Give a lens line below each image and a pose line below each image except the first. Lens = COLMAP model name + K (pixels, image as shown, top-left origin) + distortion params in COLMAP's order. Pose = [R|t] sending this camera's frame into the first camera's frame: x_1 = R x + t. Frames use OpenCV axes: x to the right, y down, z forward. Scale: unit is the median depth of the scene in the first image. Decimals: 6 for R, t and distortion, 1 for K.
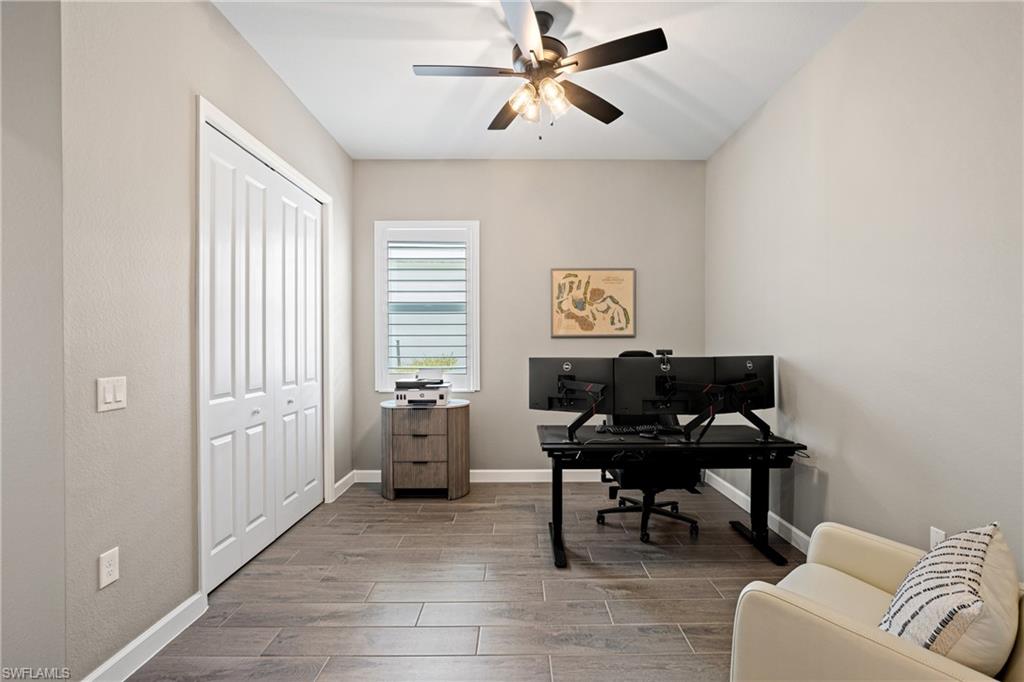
lens RADIAL K [[467.3, 0, 517.7], [0, 467.3, 343.4], [0, 0, 1]] dist [-0.013534, 0.000844]
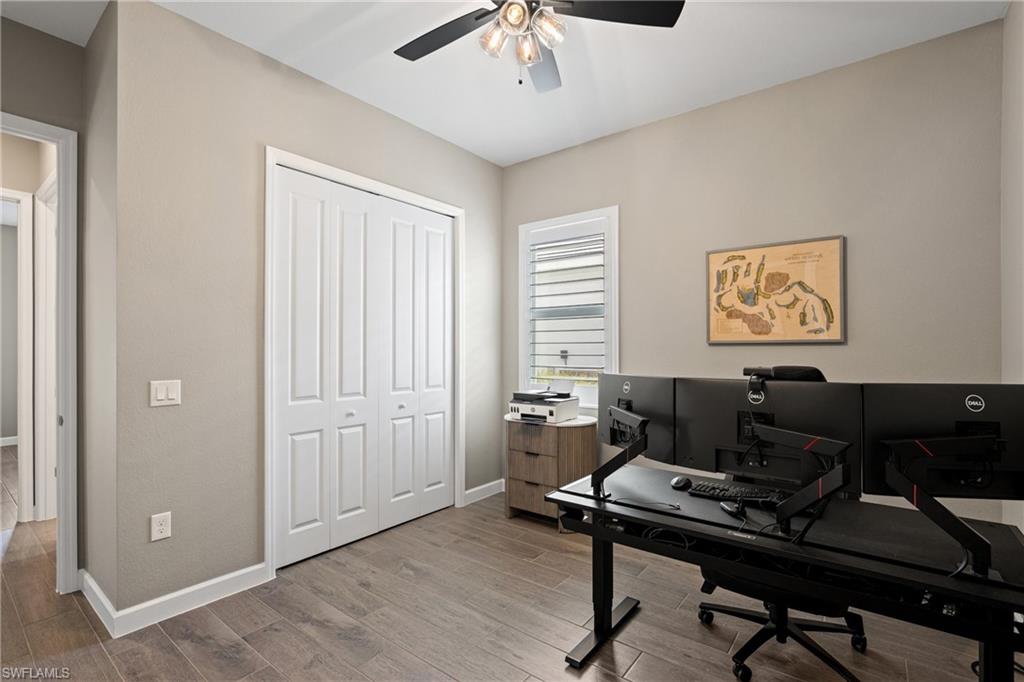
lens RADIAL K [[467.3, 0, 517.7], [0, 467.3, 343.4], [0, 0, 1]] dist [-0.013534, 0.000844]
pose [[0.790779, -0.005761, -0.612075, 0.306449], [-0.000005, 0.999956, -0.009419, -0.008199], [0.612102, 0.007451, 0.790744, 0.248249]]
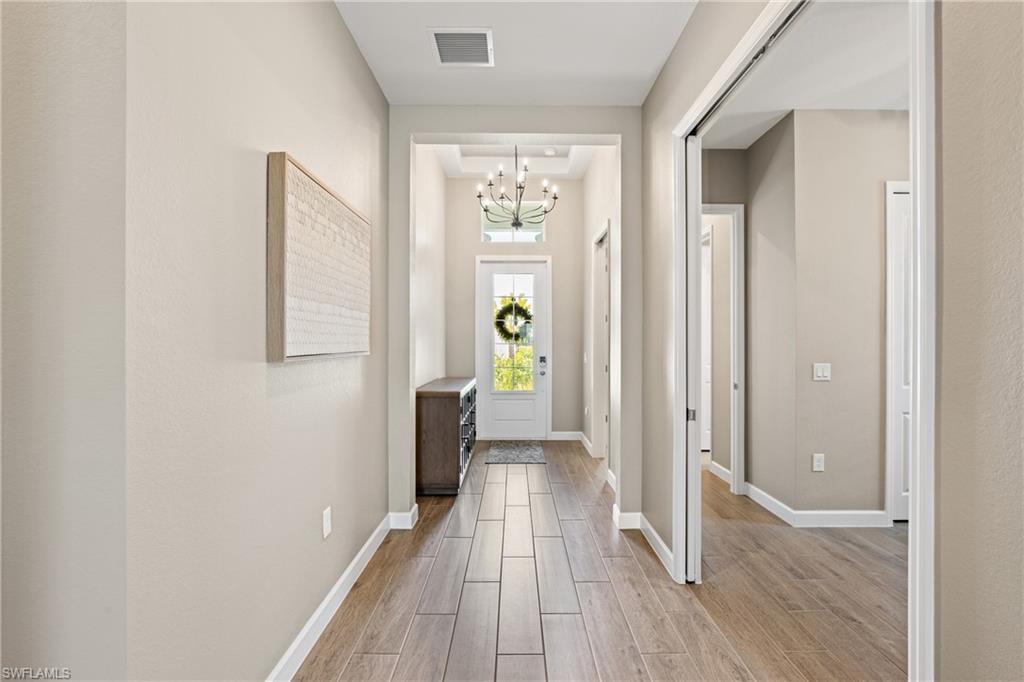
lens RADIAL K [[467.3, 0, 517.7], [0, 467.3, 343.4], [0, 0, 1]] dist [-0.013534, 0.000844]
pose [[0.009722, -0.000073, -0.999953, 0.441528], [-0.006201, 0.999981, -0.000133, -0.000553], [0.999934, 0.006202, 0.009721, -0.116139]]
